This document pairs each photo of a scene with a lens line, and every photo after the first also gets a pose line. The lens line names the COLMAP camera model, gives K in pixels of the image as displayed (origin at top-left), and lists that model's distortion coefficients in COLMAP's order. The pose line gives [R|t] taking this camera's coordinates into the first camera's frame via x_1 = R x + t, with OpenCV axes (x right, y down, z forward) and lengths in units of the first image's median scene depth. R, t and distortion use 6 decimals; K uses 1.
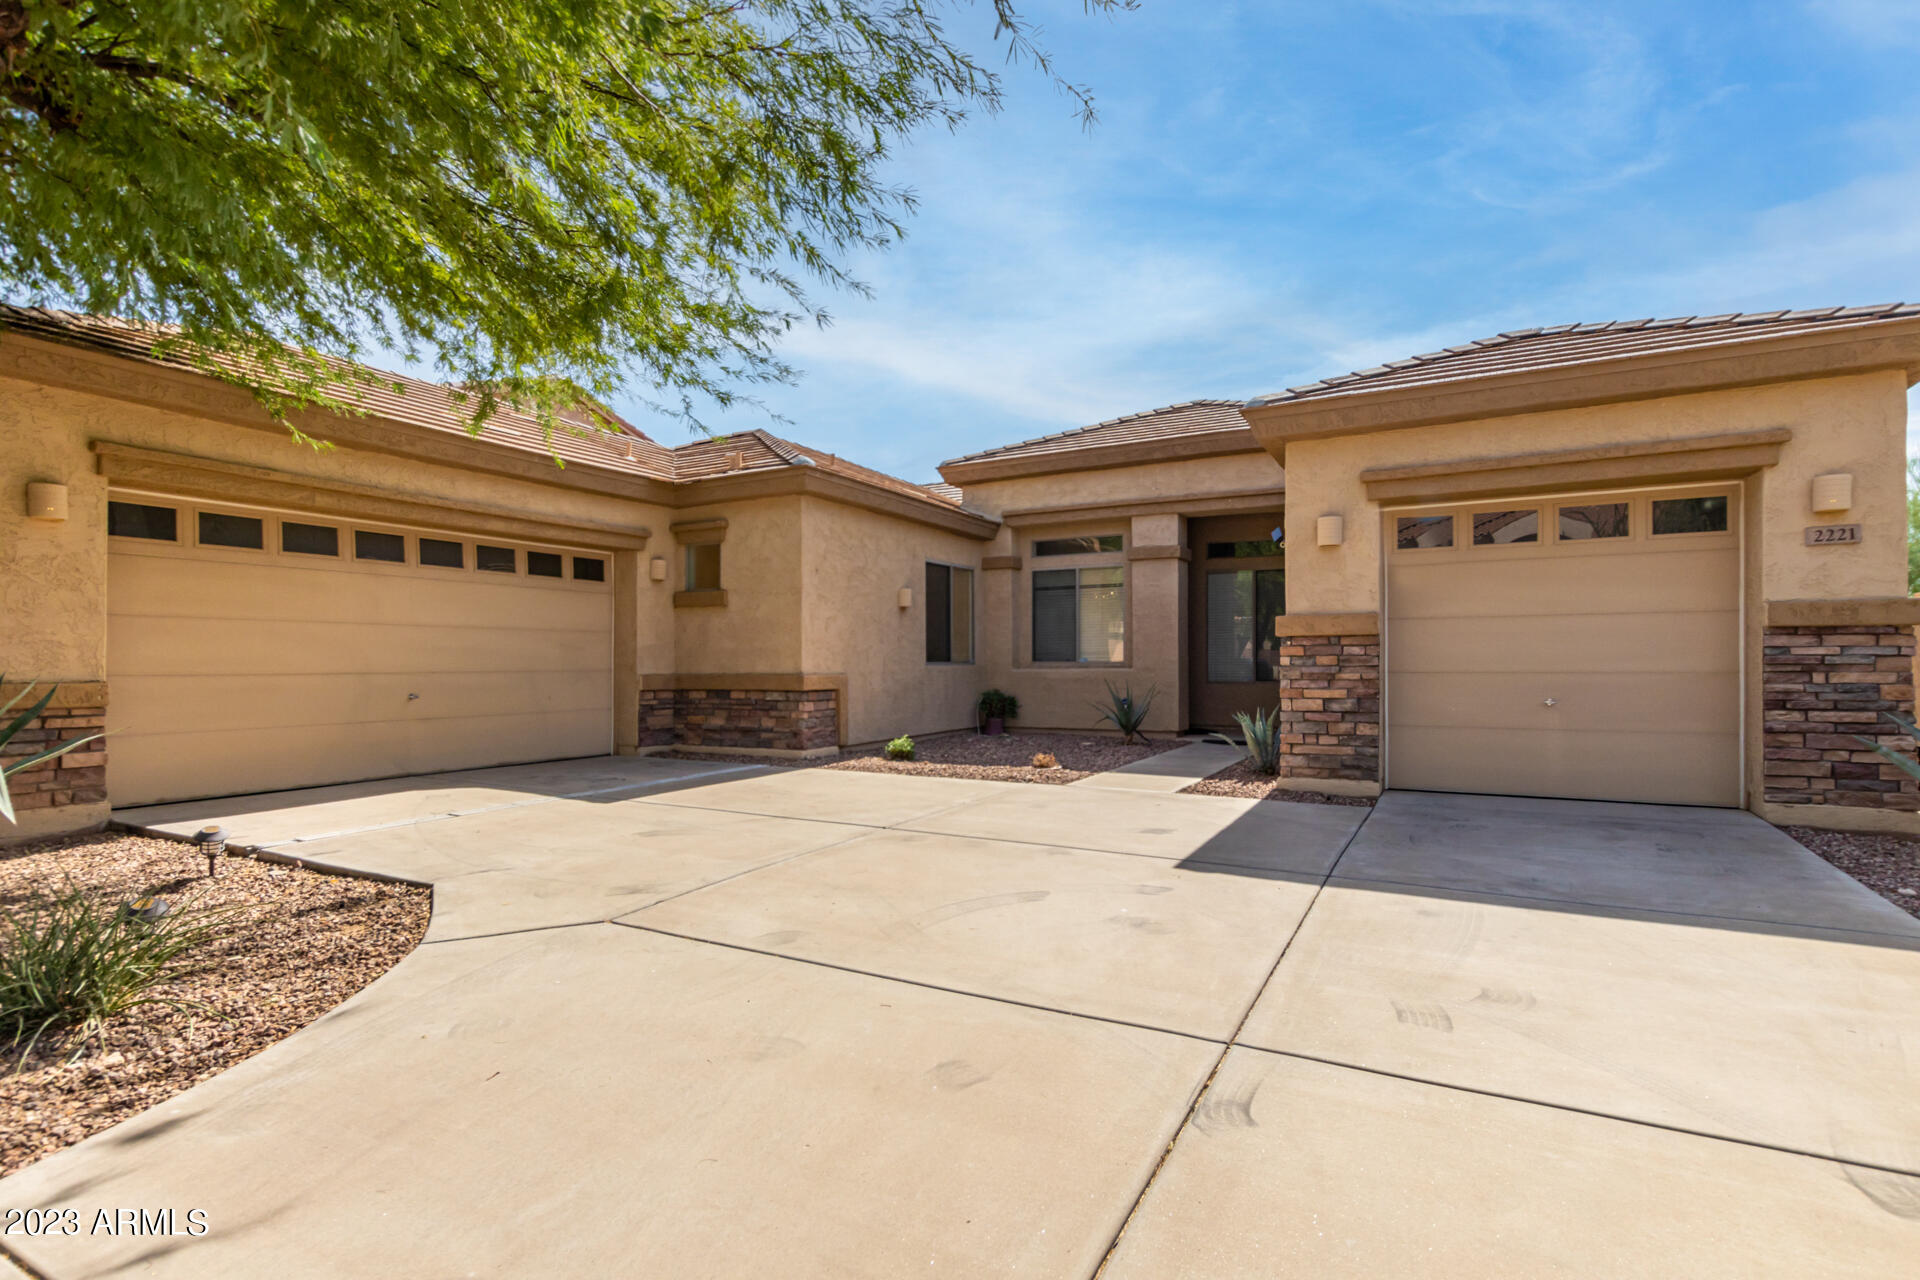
lens RADIAL K [[927.2, 0, 957.3], [0, 927.2, 653.5], [0, 0, 1]] dist [0.010608, -0.001255]
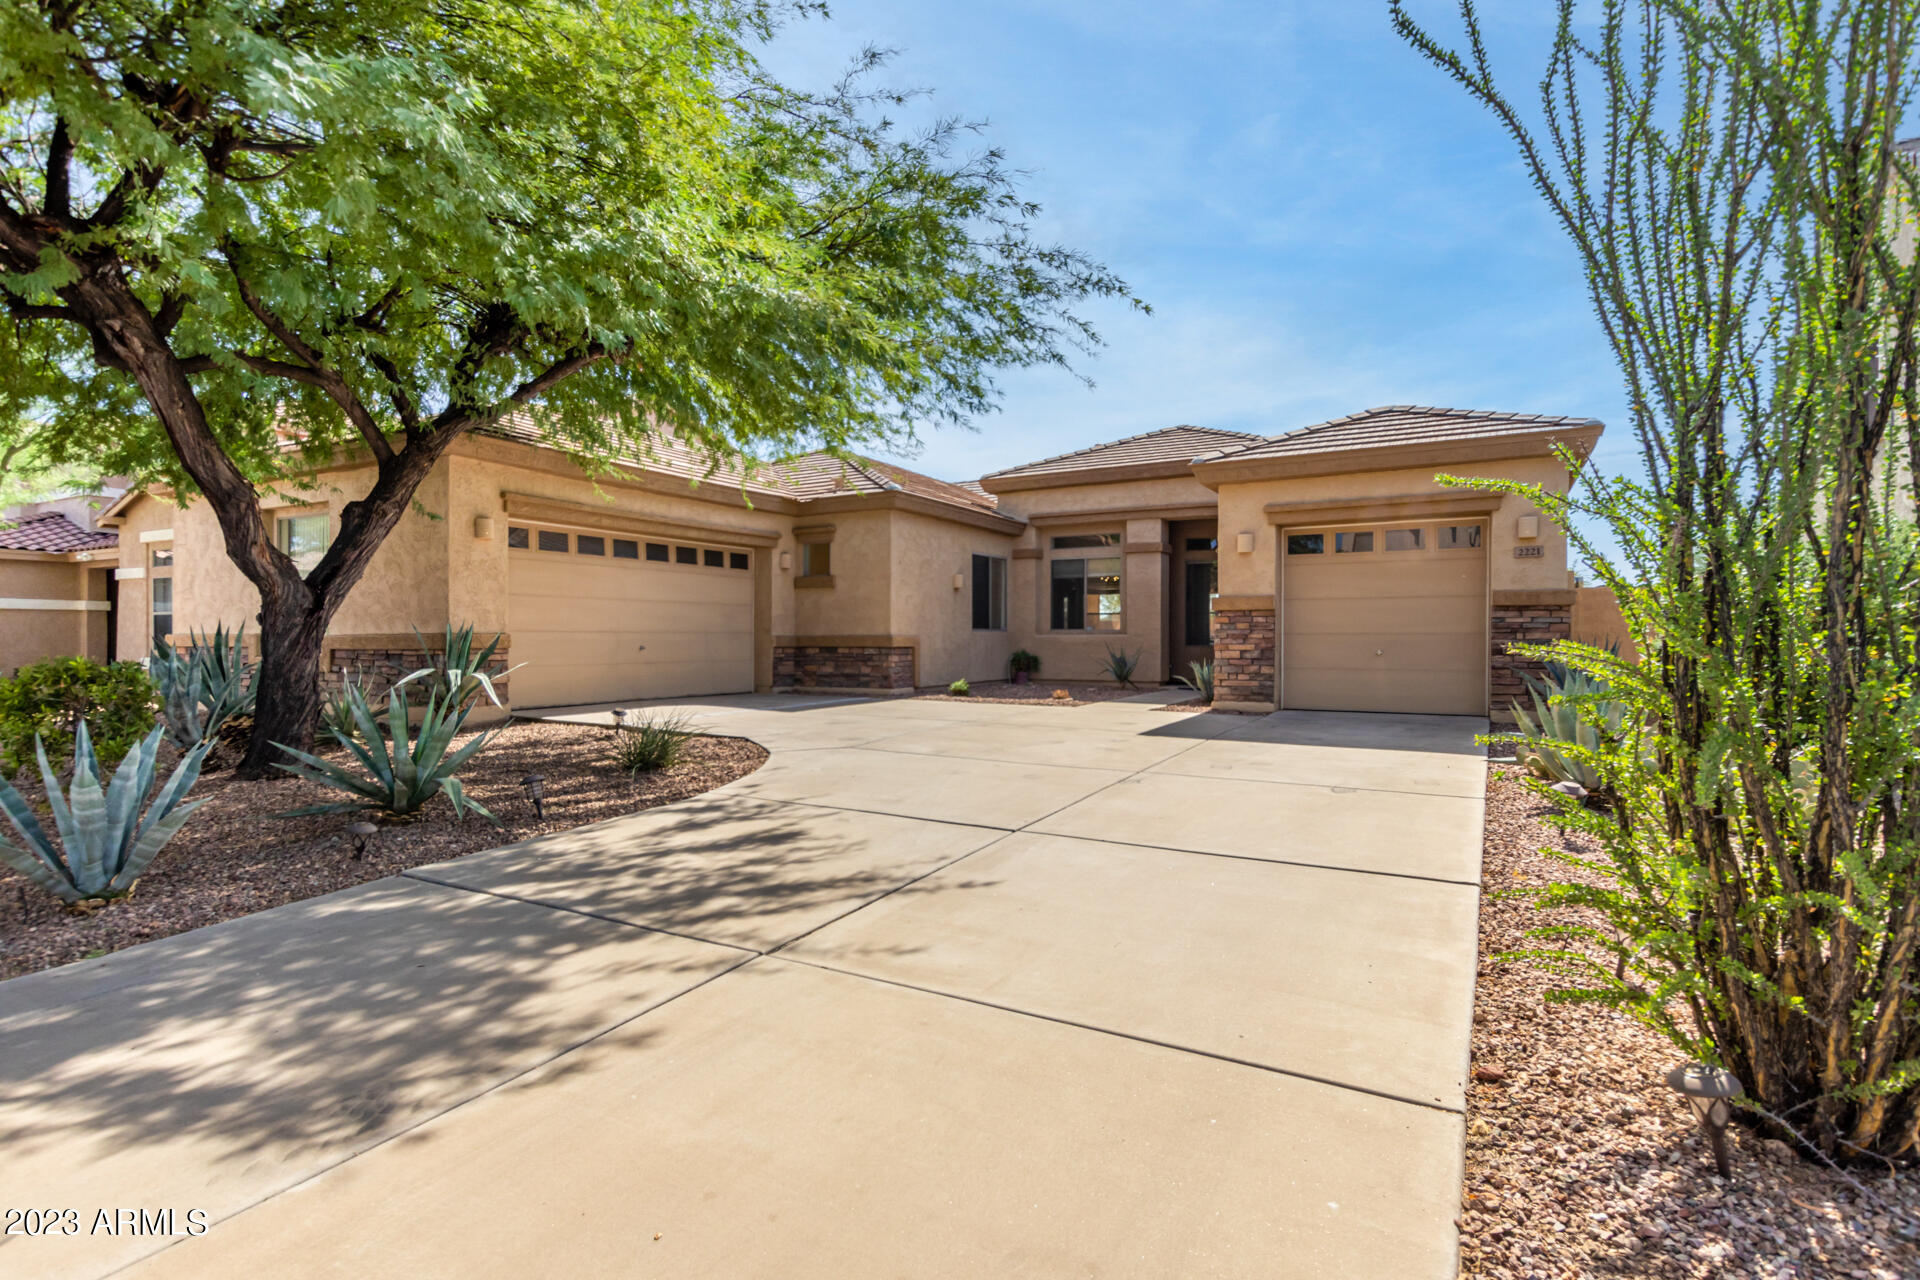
lens RADIAL K [[927.2, 0, 959.1], [0, 927.2, 631.0], [0, 0, 1]] dist [0.010608, -0.001255]
pose [[0.999927, 0.005039, -0.010973, -0.045229], [-0.005005, 0.999982, 0.003167, 0.009818], [0.010989, -0.003112, 0.999935, -0.411616]]
